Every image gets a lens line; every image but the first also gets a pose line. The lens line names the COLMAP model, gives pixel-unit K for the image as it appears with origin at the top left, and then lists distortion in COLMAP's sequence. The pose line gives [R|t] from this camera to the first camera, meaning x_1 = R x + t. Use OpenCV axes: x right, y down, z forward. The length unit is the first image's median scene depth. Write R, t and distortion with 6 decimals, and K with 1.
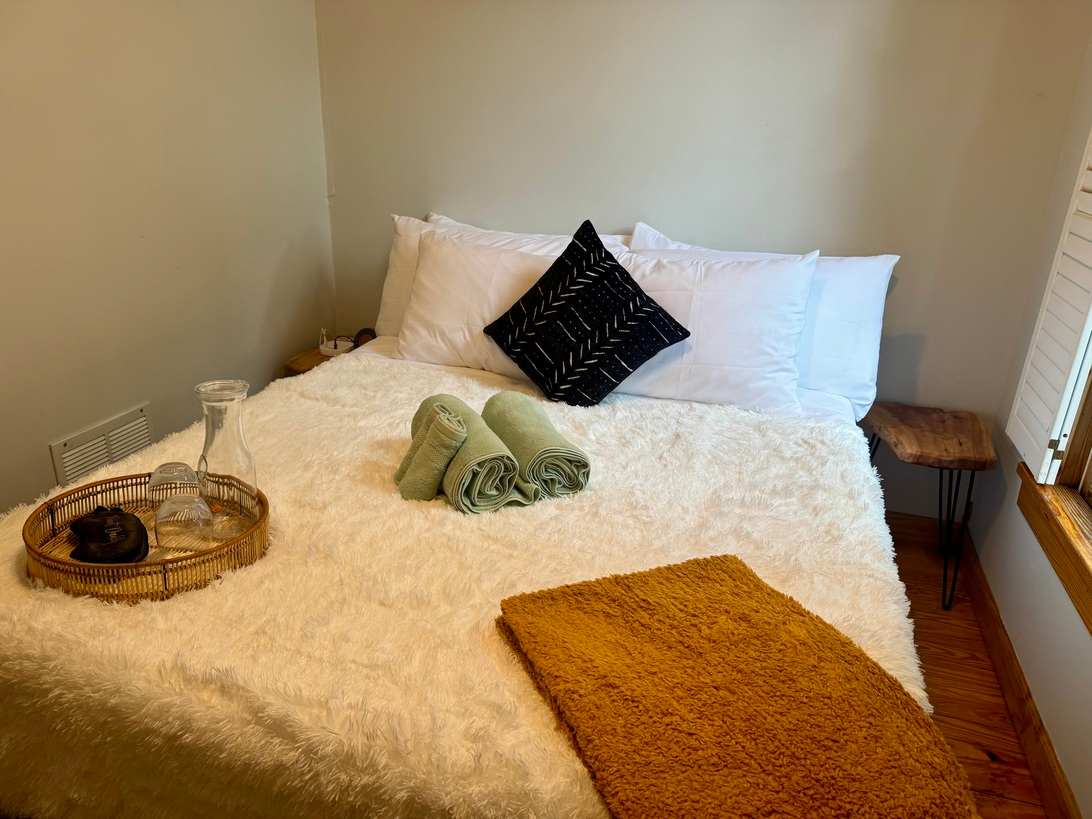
lens RADIAL K [[779.9, 0, 546.0], [0, 779.9, 409.5], [0, 0, 1]] dist [0.105895, -0.152865]
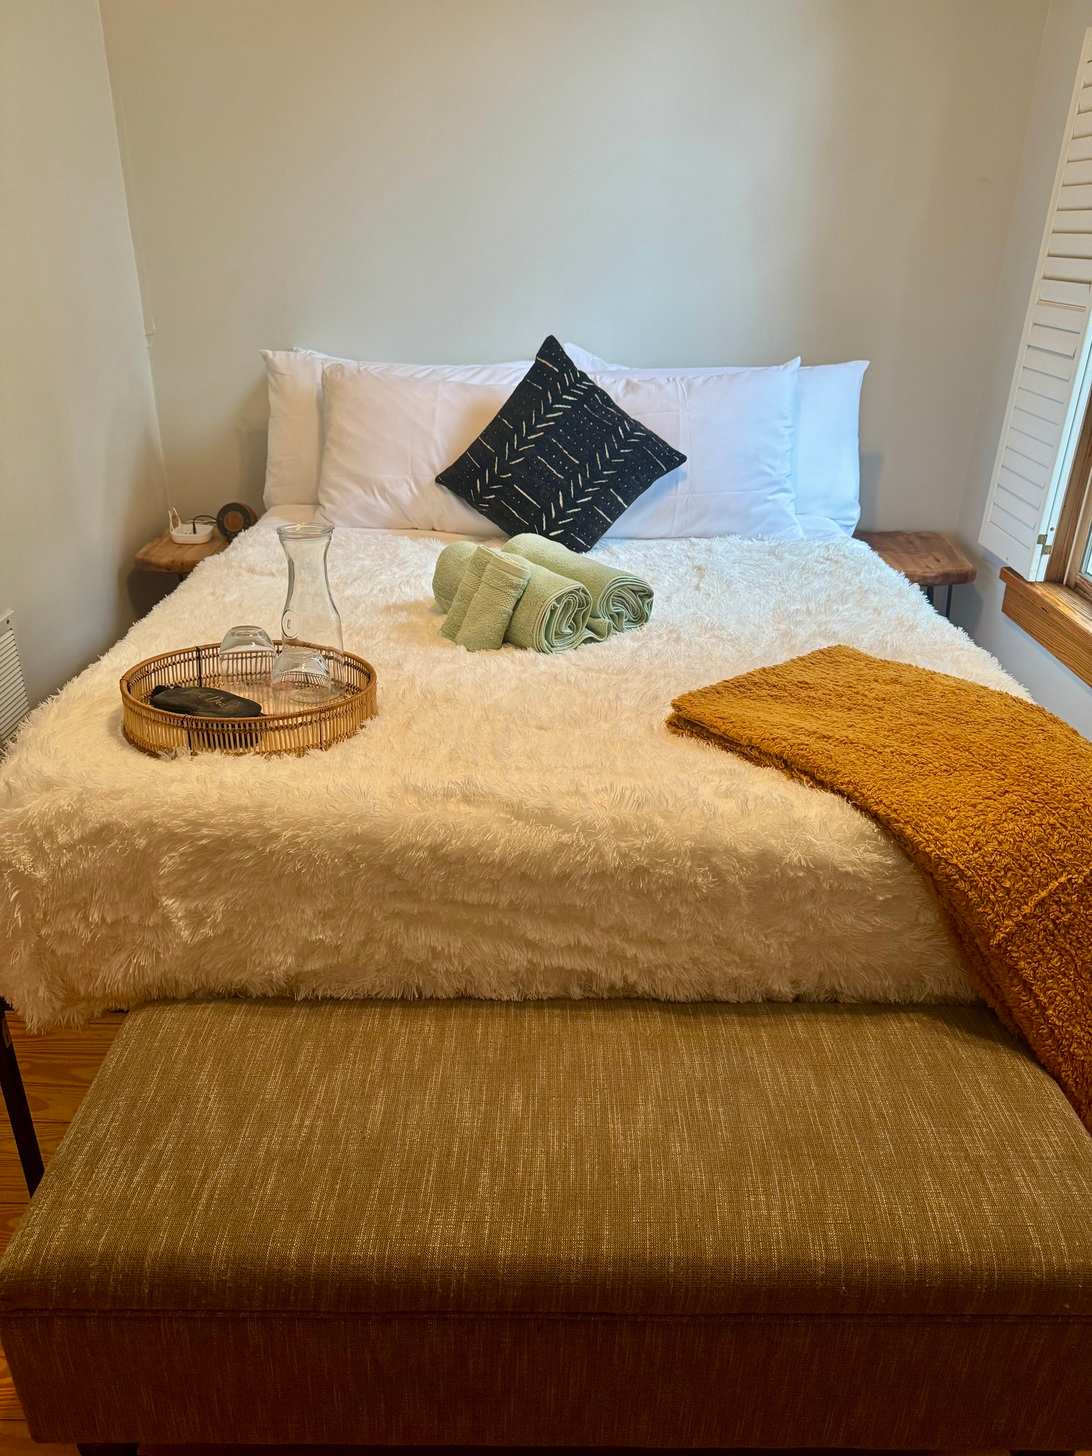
lens RADIAL K [[1039.9, 0, 546.0], [0, 1039.9, 728.0], [0, 0, 1]] dist [0.105895, -0.152865]
pose [[0.962676, -0.138551, 0.232505, -0.292420], [0.117658, 0.987852, 0.101510, 0.067744], [-0.243745, -0.070366, 0.967283, -0.144195]]
